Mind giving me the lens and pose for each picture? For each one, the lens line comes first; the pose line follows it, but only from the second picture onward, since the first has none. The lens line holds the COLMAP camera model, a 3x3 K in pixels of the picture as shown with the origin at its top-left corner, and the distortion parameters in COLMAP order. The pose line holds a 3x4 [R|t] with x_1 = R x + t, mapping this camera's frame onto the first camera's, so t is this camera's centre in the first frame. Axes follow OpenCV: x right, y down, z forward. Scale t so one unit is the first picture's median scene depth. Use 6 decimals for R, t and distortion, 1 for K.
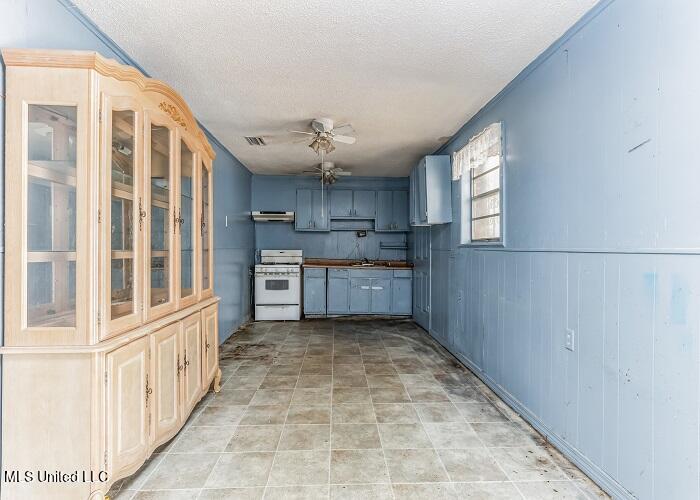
lens RADIAL K [[376.6, 0, 350.0], [0, 376.6, 250.0], [0, 0, 1]] dist [-0.000534, -0.000059]
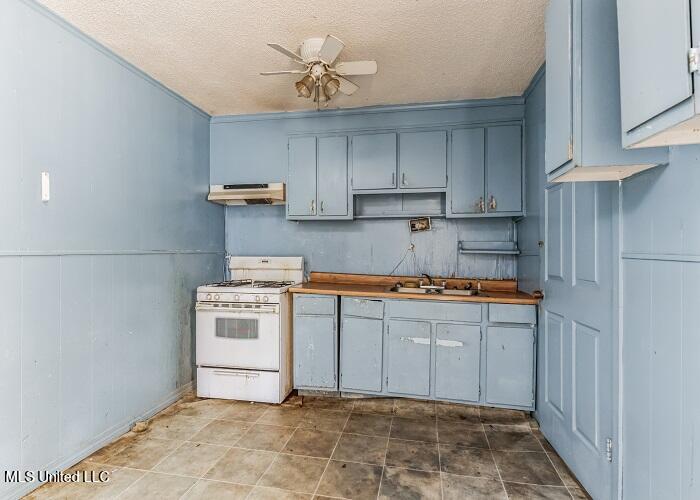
lens RADIAL K [[376.6, 0, 350.0], [0, 376.6, 250.0], [0, 0, 1]] dist [-0.000534, -0.000059]
pose [[0.972830, -0.000434, -0.231518, 0.061005], [-0.002974, 0.999892, -0.014371, -0.002399], [0.231500, 0.014669, 0.972724, 0.539117]]
